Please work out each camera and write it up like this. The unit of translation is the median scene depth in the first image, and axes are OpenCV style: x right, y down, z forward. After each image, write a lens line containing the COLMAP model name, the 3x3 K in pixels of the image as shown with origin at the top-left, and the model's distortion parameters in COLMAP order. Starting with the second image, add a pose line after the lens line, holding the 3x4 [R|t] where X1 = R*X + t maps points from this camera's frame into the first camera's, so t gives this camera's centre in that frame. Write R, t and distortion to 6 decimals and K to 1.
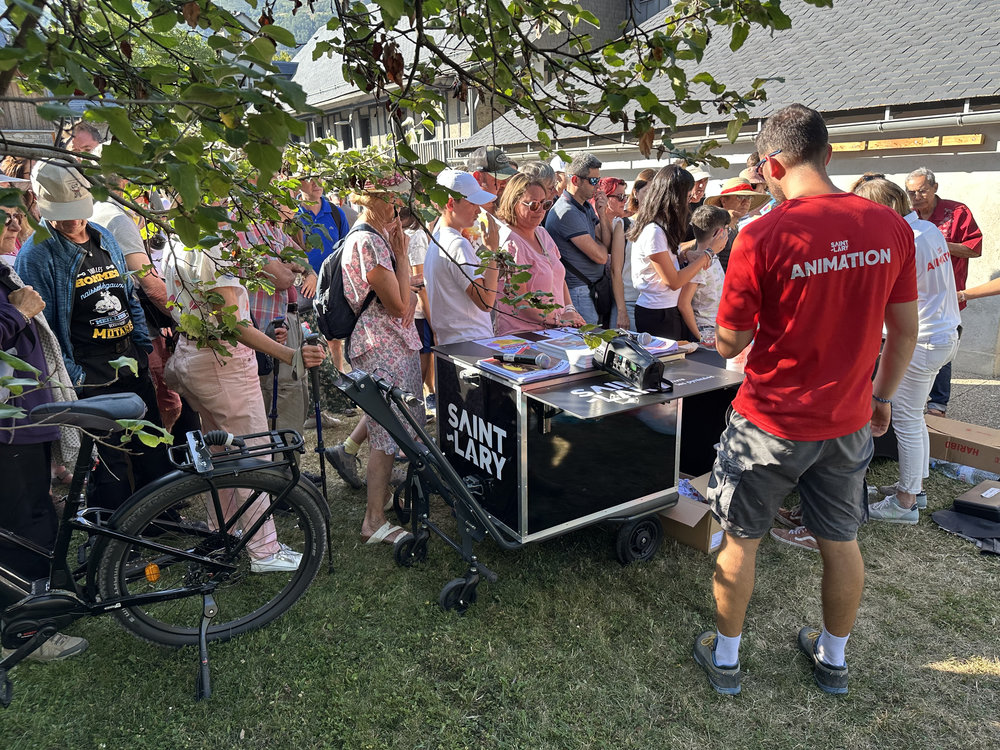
lens RADIAL K [[693.9, 0, 499.3], [0, 693.9, 374.4], [0, 0, 1]] dist [0.009165, -0.014144]
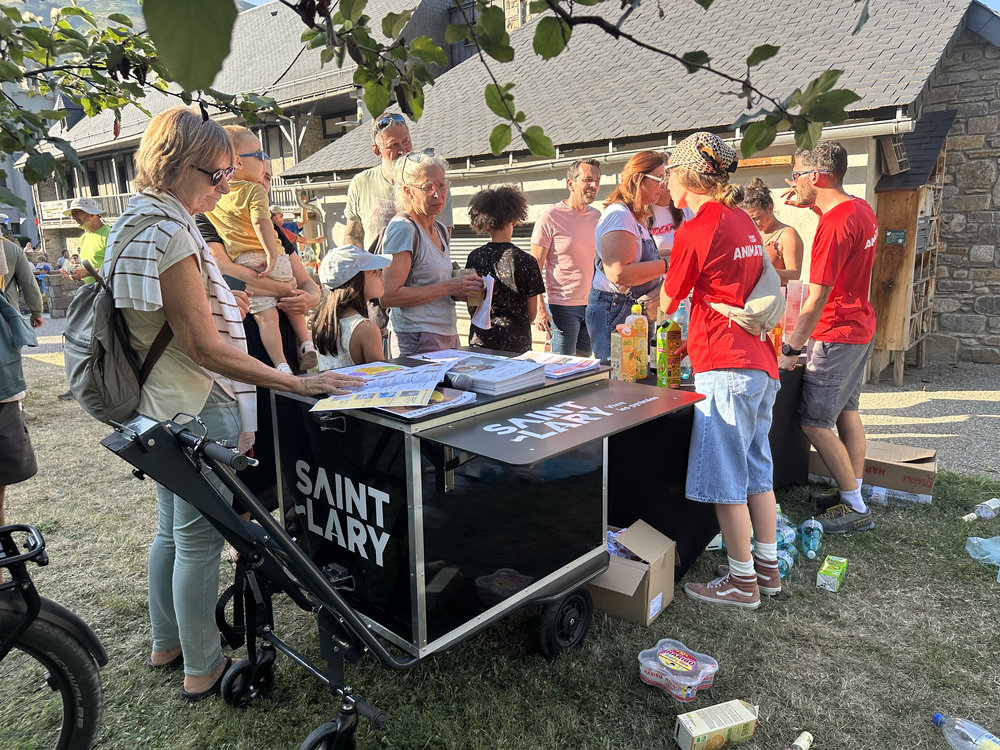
lens RADIAL K [[693.9, 0, 501.5], [0, 693.9, 372.7], [0, 0, 1]] dist [0.009165, -0.014144]
pose [[0.970492, -0.049380, 0.236022, -0.034455], [0.066287, 0.995731, -0.064239, 0.013741], [-0.231842, 0.077989, 0.969622, 0.284986]]
